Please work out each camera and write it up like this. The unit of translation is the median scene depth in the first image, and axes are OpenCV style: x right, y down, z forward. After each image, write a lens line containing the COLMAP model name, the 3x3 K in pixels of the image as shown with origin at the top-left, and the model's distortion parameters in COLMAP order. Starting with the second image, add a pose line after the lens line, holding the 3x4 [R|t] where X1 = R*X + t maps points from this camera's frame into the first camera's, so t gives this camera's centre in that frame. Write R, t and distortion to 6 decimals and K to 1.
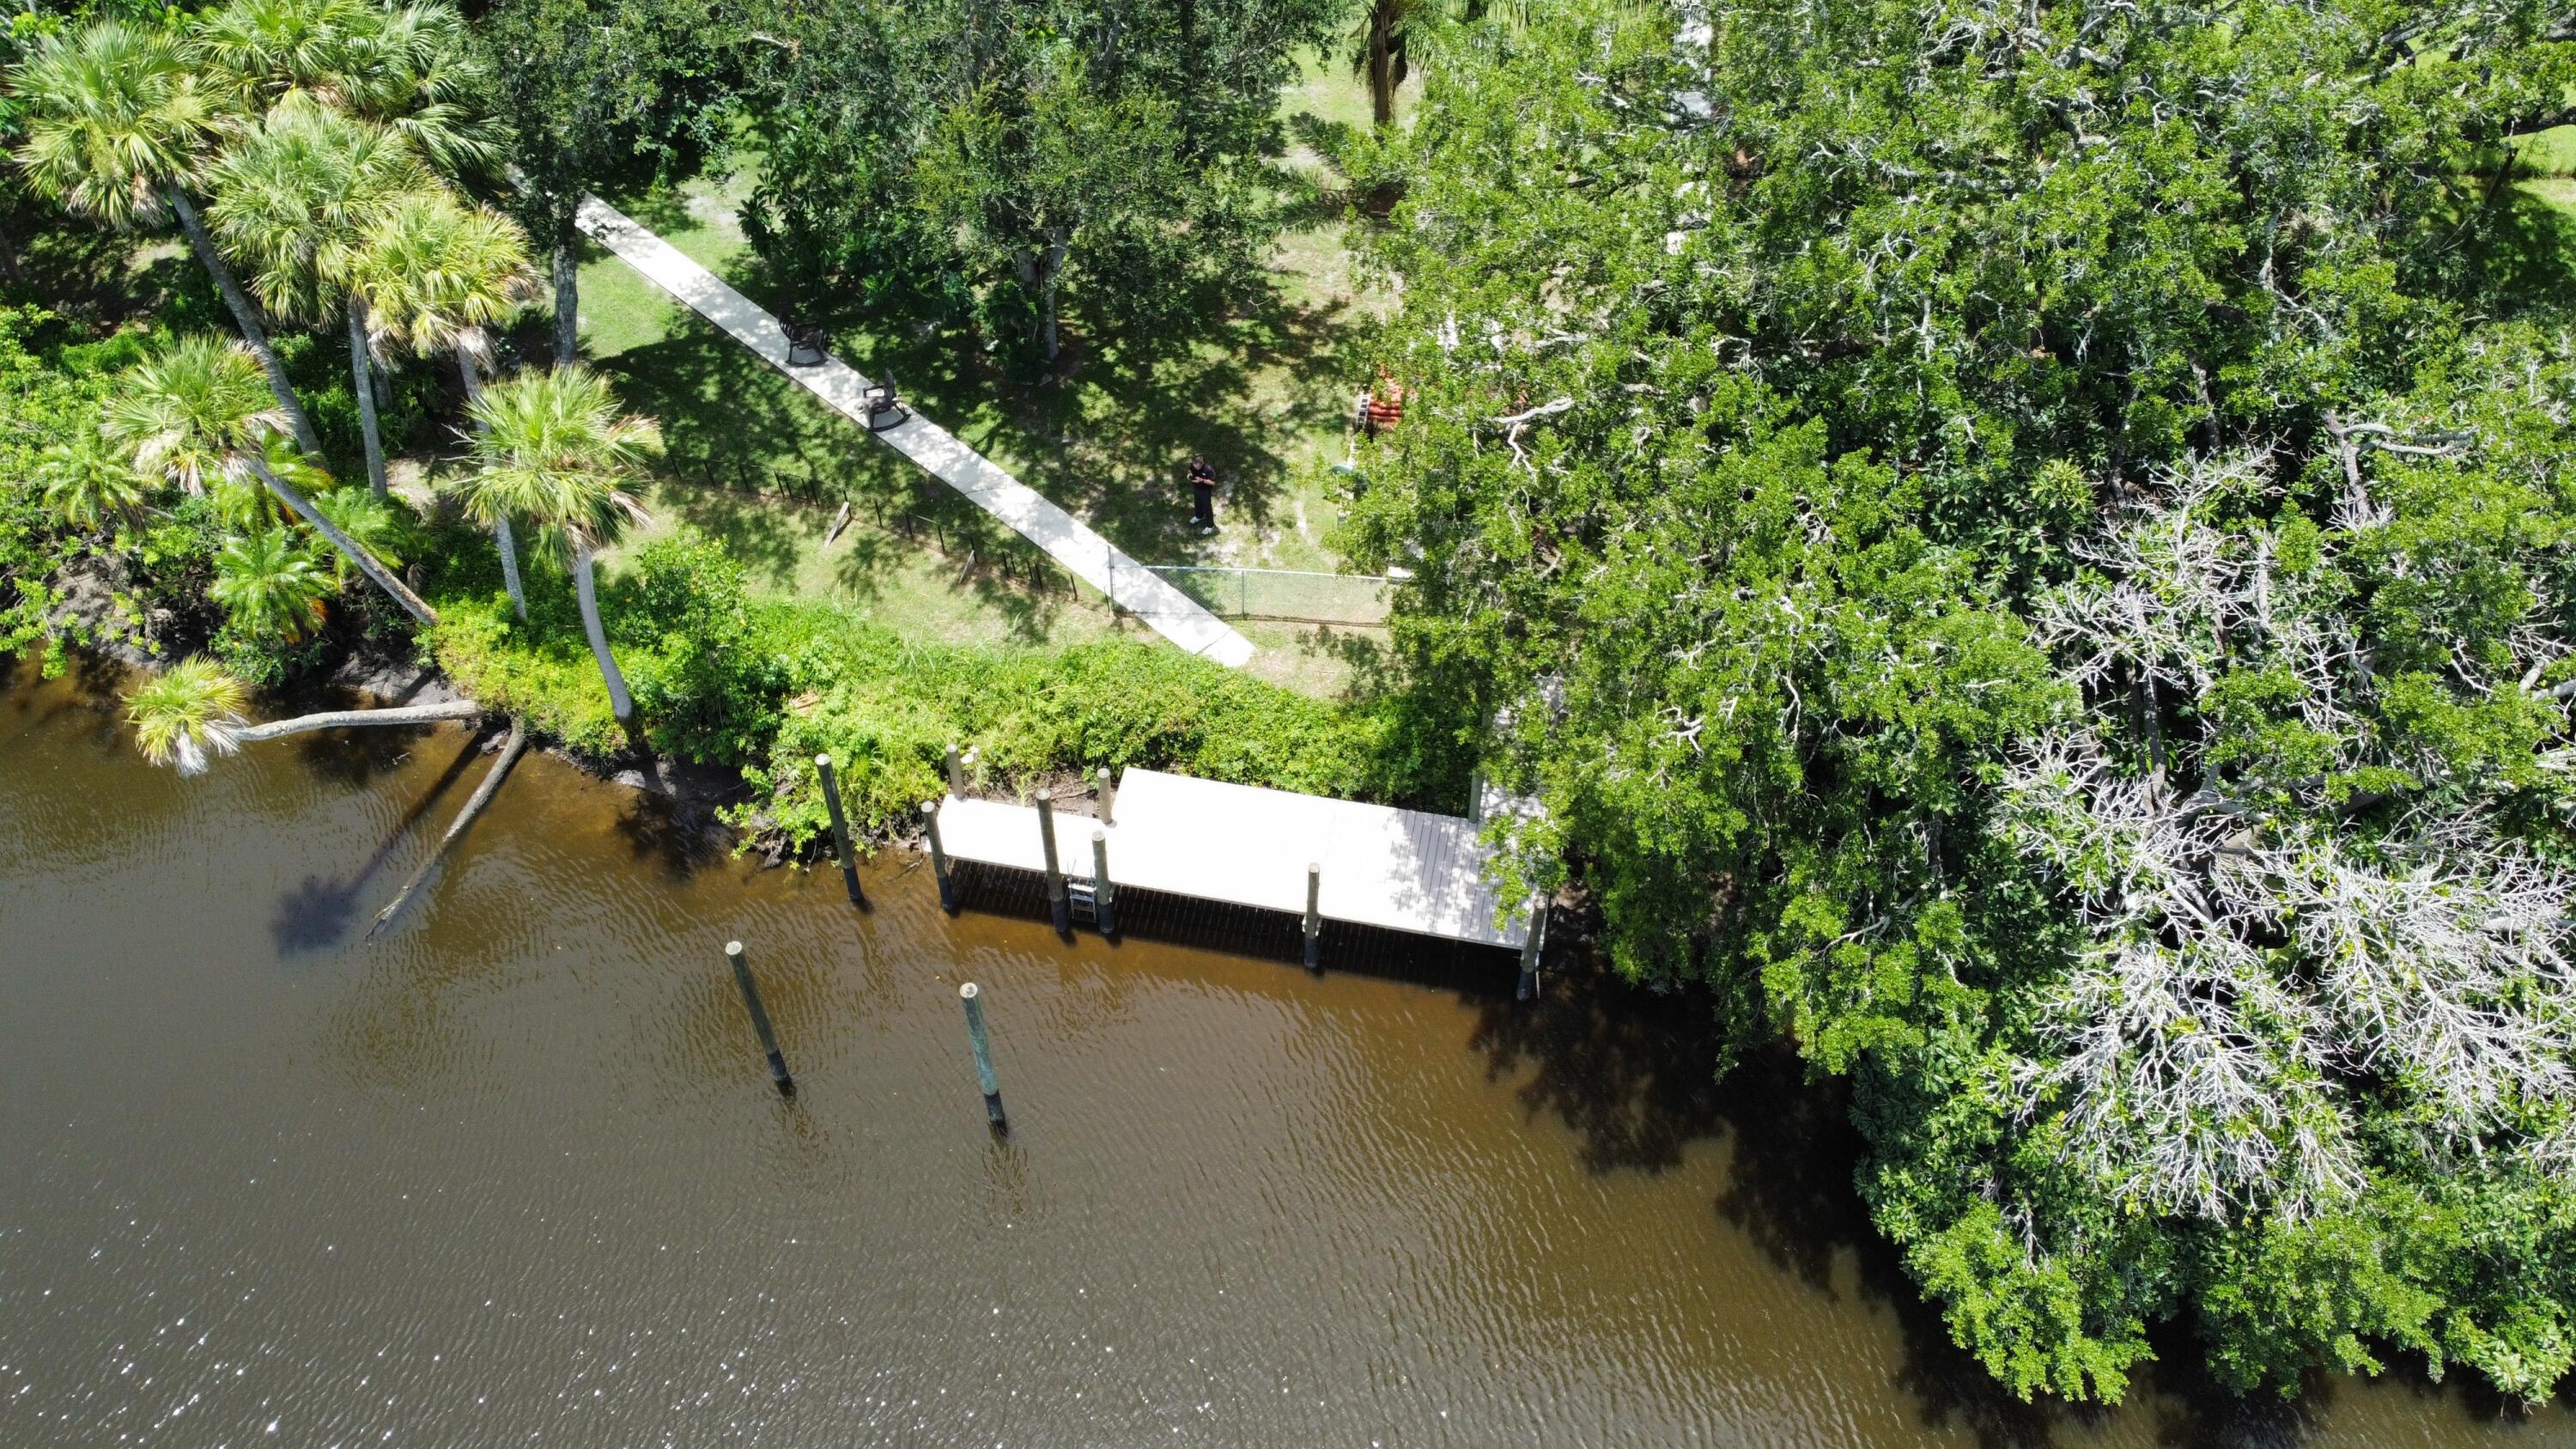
lens RADIAL K [[1959.2, 0, 1304.7], [0, 1959.2, 724.1], [0, 0, 1]] dist [-0.003754, 0.001508]
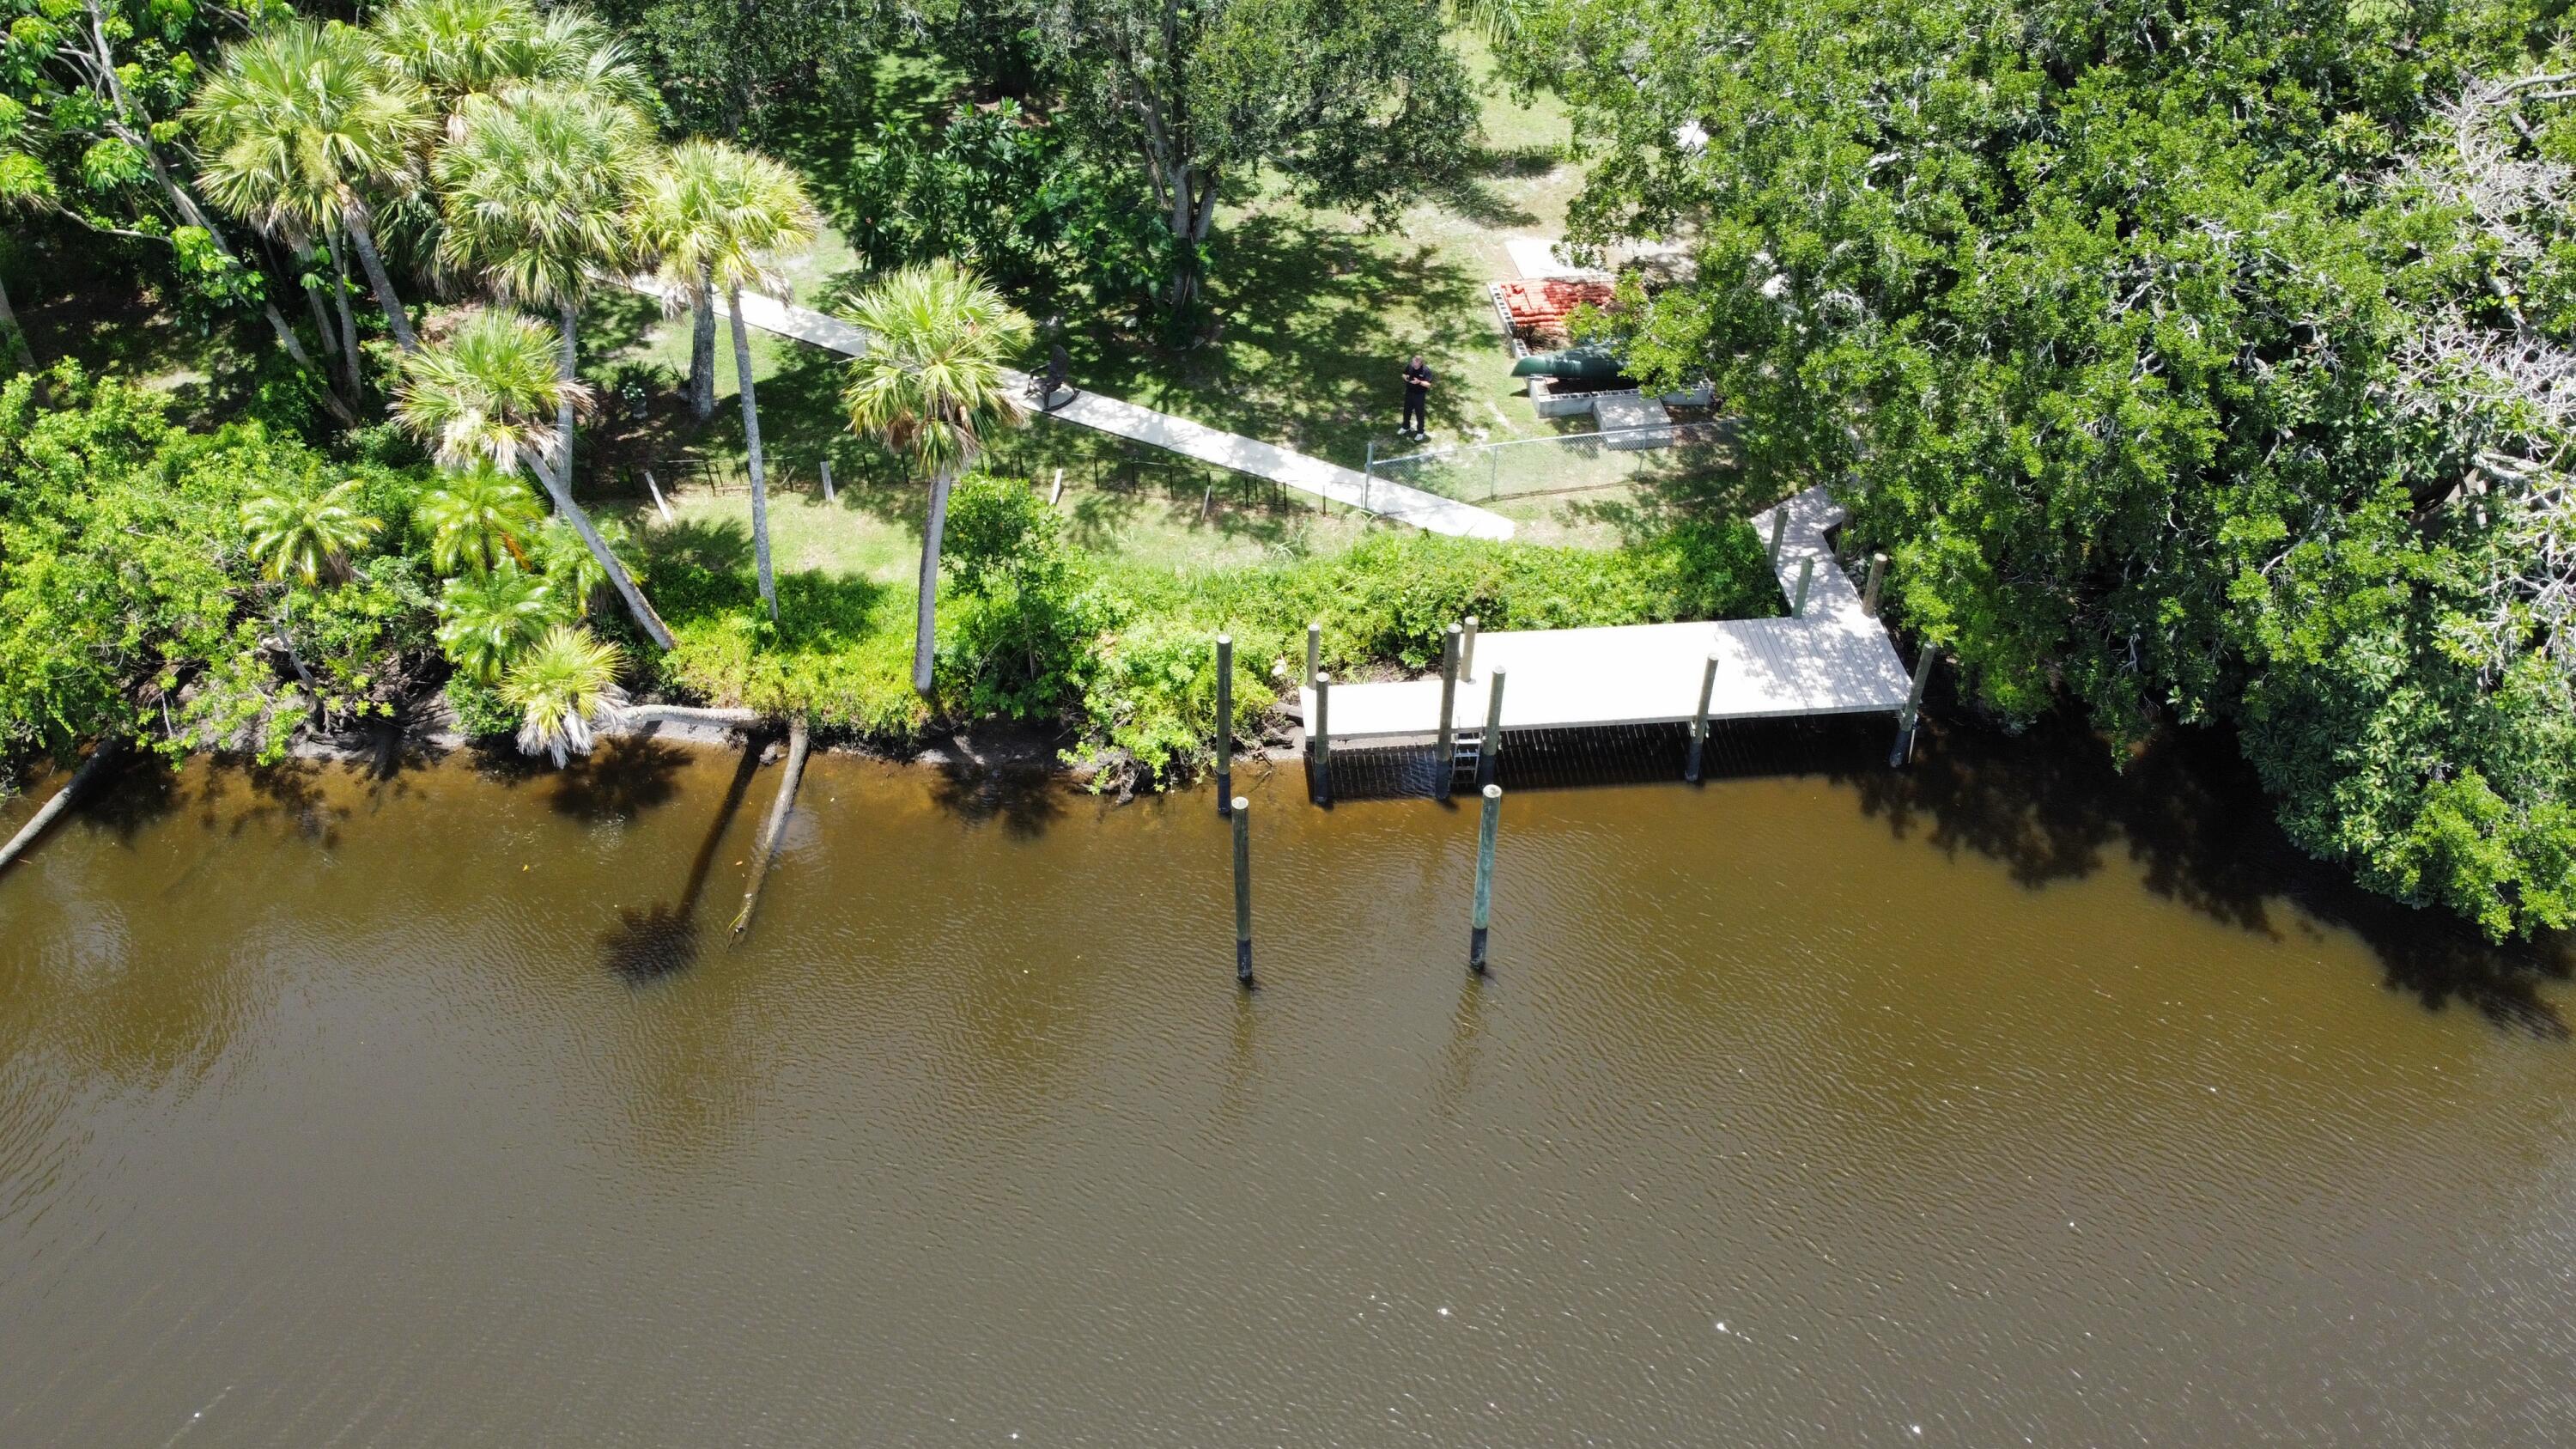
lens RADIAL K [[1959.2, 0, 1285.0], [0, 1959.2, 737.3], [0, 0, 1]] dist [-0.003754, 0.001508]
pose [[0.958901, -0.182381, 0.217361, -0.385011], [0.208783, 0.972283, -0.105245, 0.153226], [-0.192142, 0.146301, 0.970401, 0.049143]]
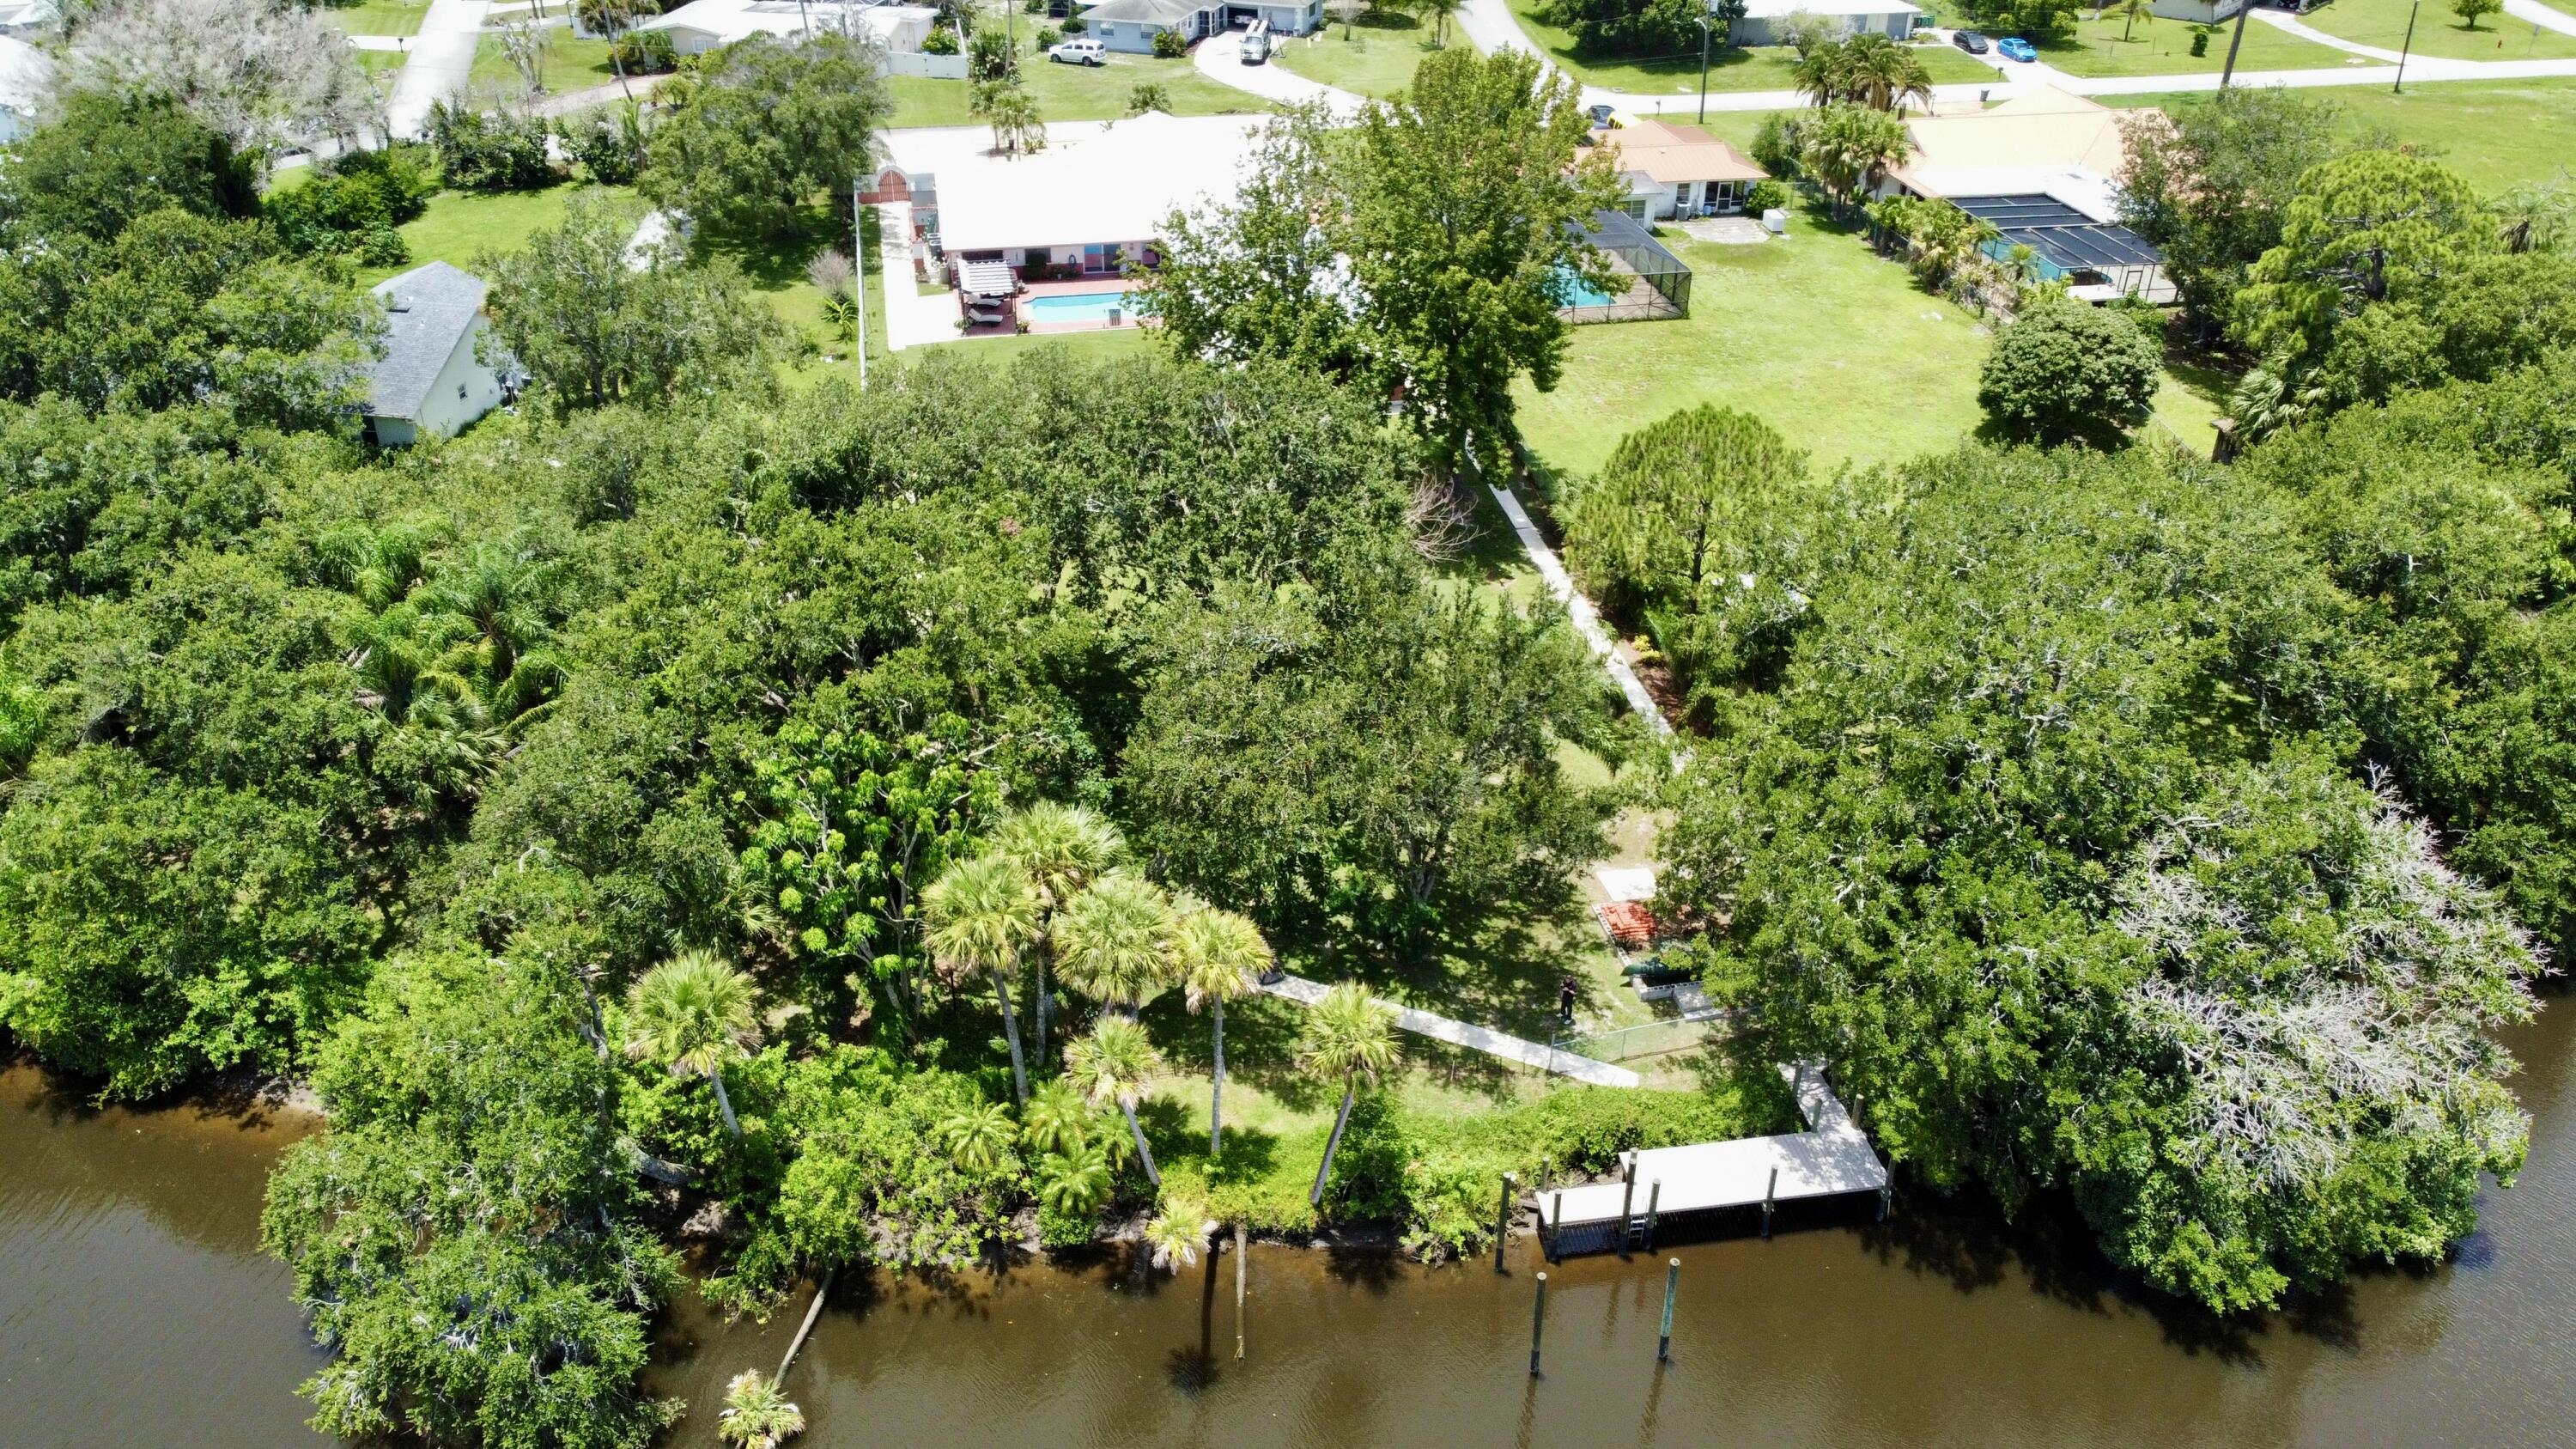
lens RADIAL K [[1959.2, 0, 1273.3], [0, 1959.2, 724.5], [0, 0, 1]] dist [-0.003754, 0.001508]
pose [[0.941017, -0.179190, 0.287014, -0.763601], [0.256834, 0.930511, -0.261124, 0.040875], [-0.220279, 0.319437, 0.921649, -0.601380]]
